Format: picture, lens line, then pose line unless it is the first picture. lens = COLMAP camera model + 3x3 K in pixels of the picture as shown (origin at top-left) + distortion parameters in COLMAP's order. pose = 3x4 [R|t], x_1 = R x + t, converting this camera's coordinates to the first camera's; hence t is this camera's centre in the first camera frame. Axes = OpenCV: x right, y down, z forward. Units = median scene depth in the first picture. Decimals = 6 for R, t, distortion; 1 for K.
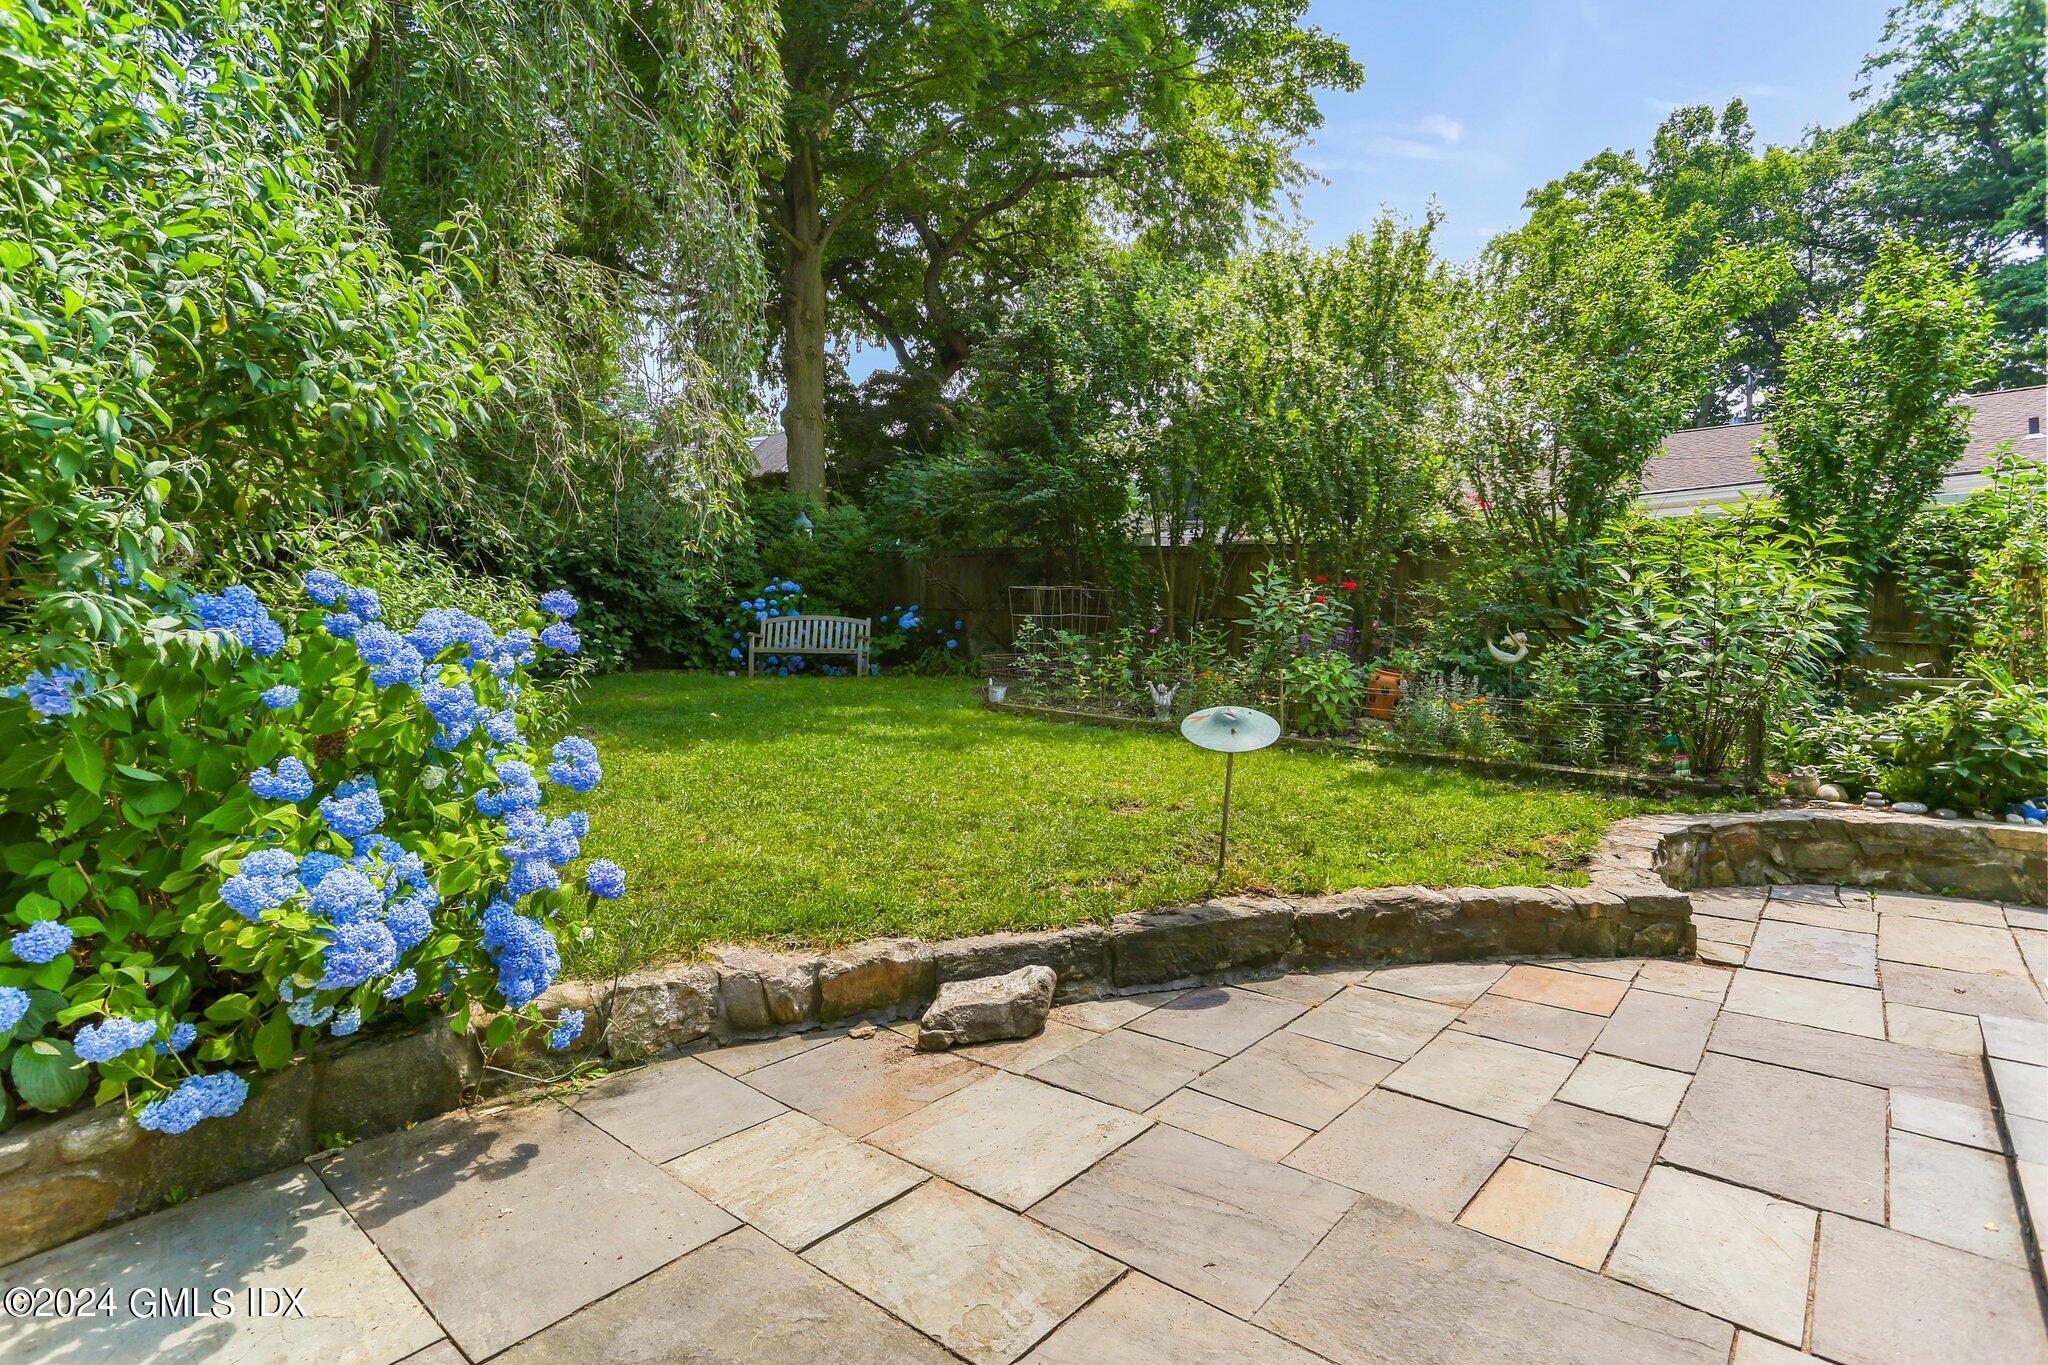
lens RADIAL K [[994.5, 0, 1029.5], [0, 994.5, 676.6], [0, 0, 1]] dist [-0.002799, 0.000795]
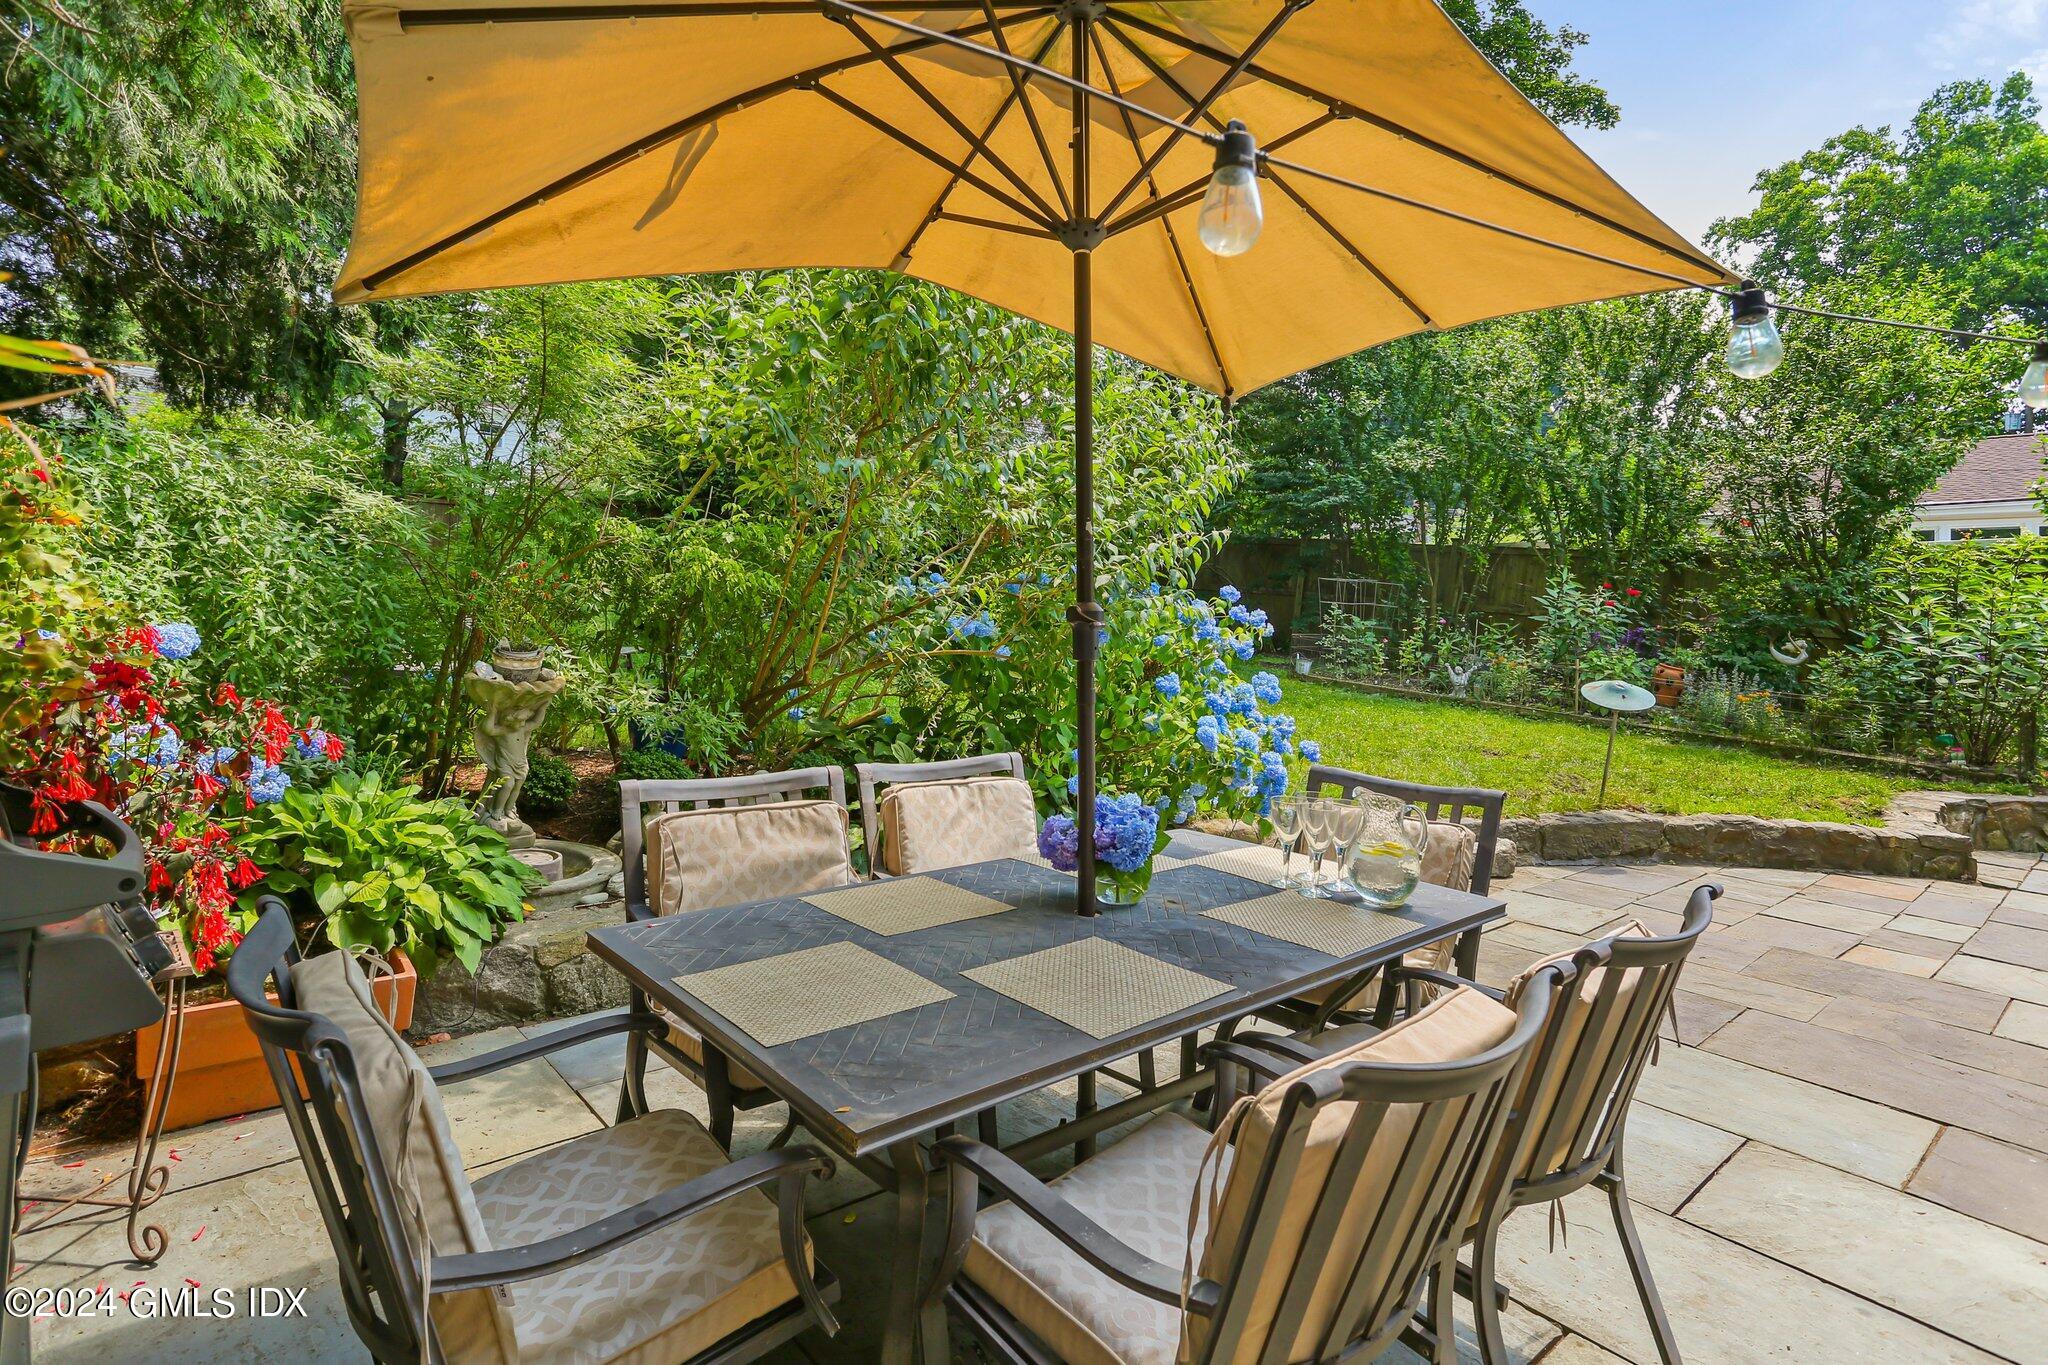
lens RADIAL K [[1025.2, 0, 1016.3], [0, 1025.2, 599.8], [0, 0, 1]] dist [-0.012783, 0.019058]
pose [[0.987948, 0.048413, -0.147022, -0.281853], [-0.055747, 0.997377, -0.046175, 0.018425], [0.144401, 0.053815, 0.988055, -0.388169]]
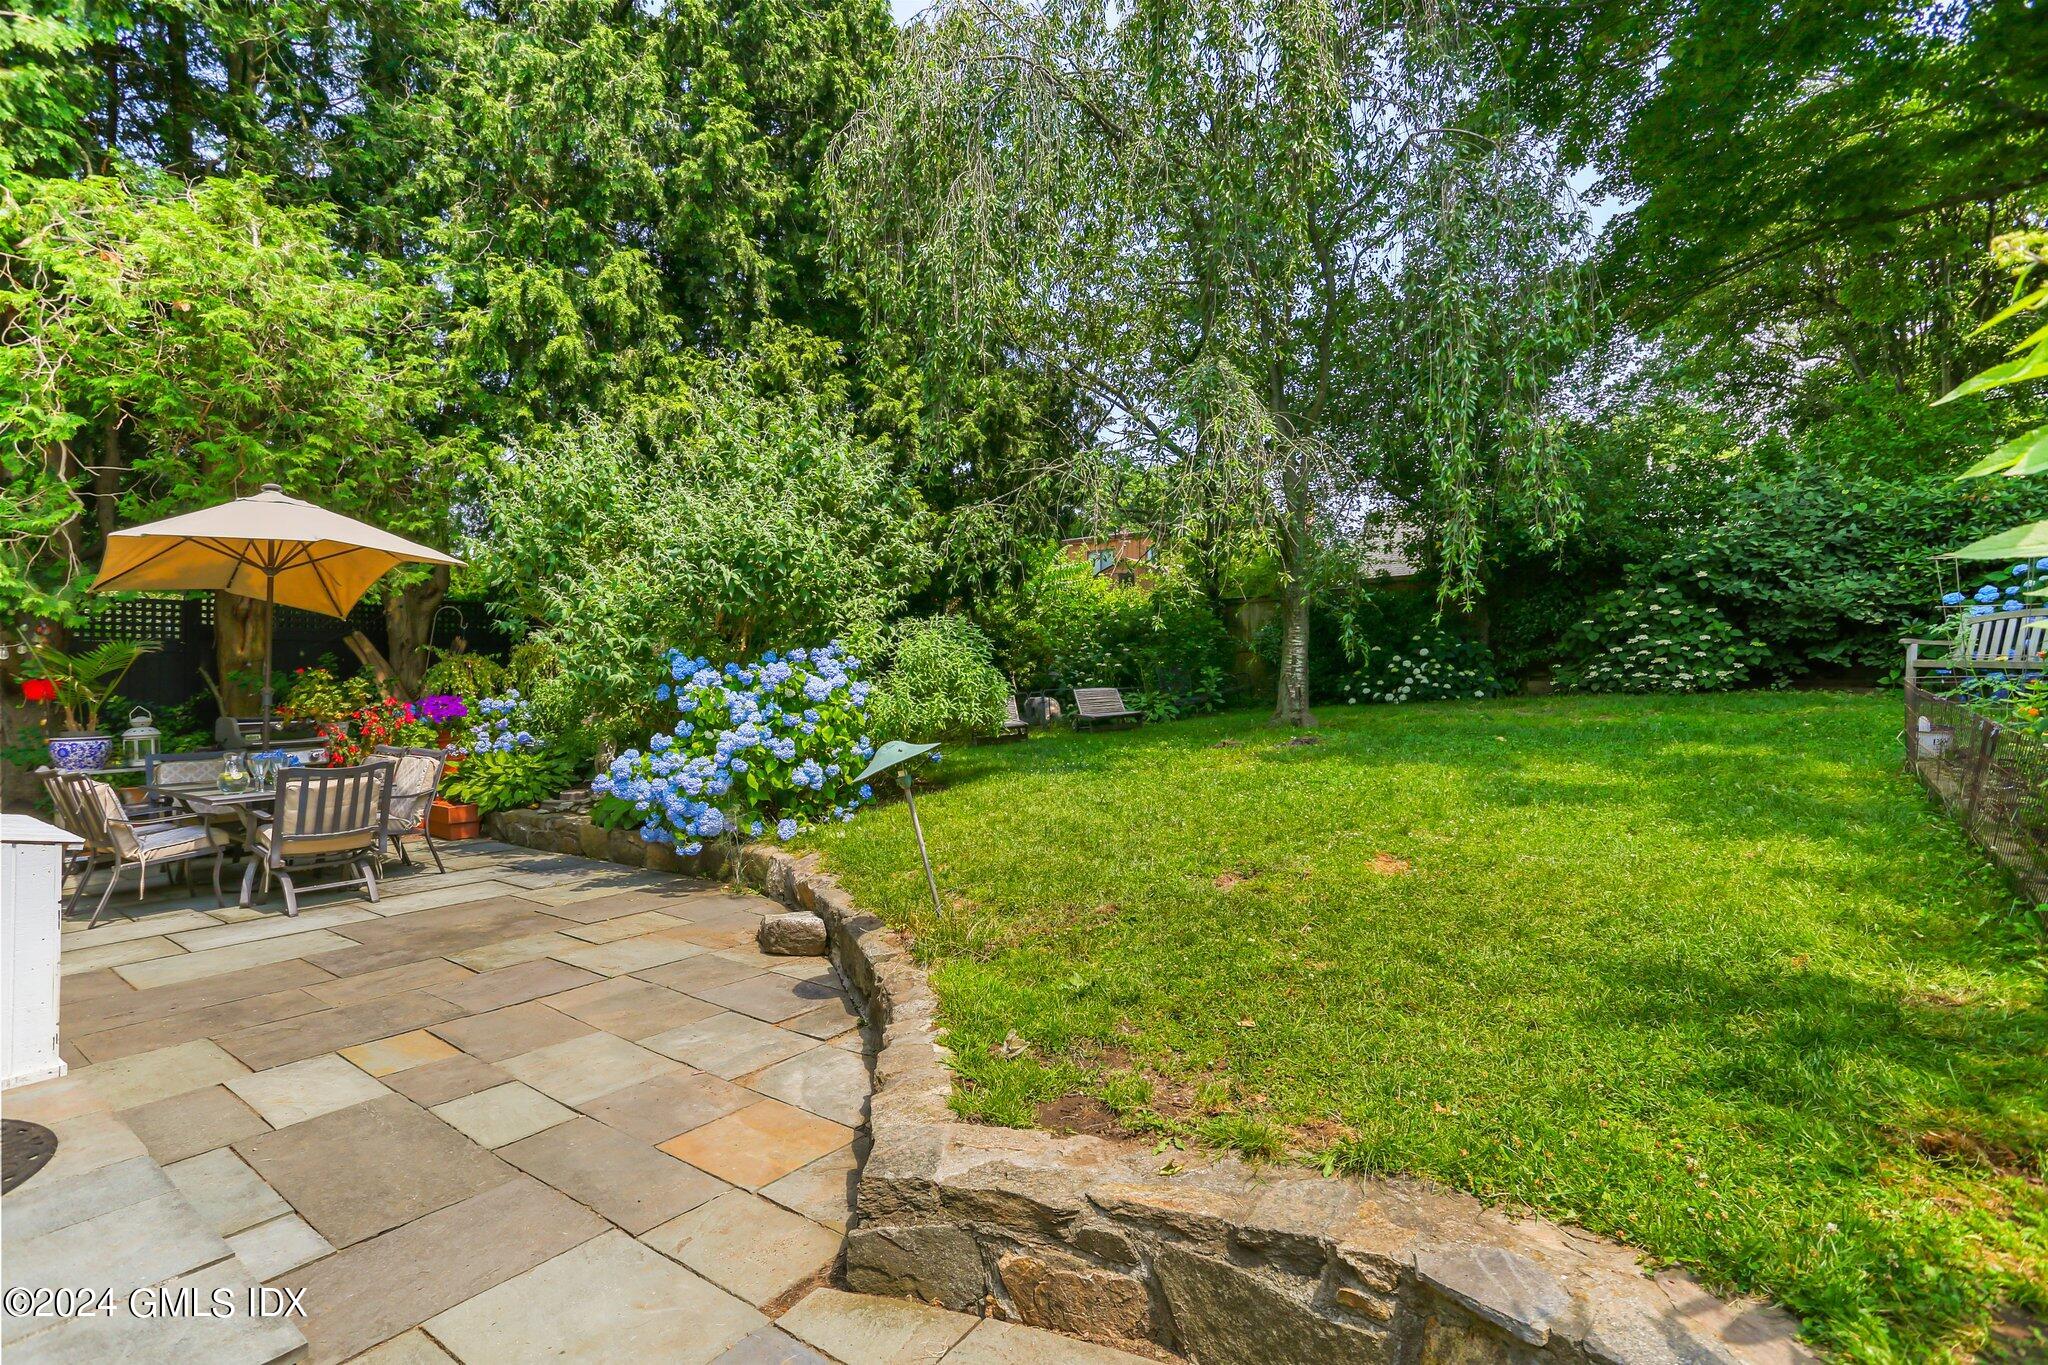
lens RADIAL K [[994.5, 0, 1029.5], [0, 994.5, 676.6], [0, 0, 1]] dist [-0.002799, 0.000795]
pose [[0.056492, 0.014724, -0.998294, 0.731913], [-0.016924, 0.999762, 0.013788, -0.032521], [0.998260, 0.016116, 0.056728, 0.649409]]
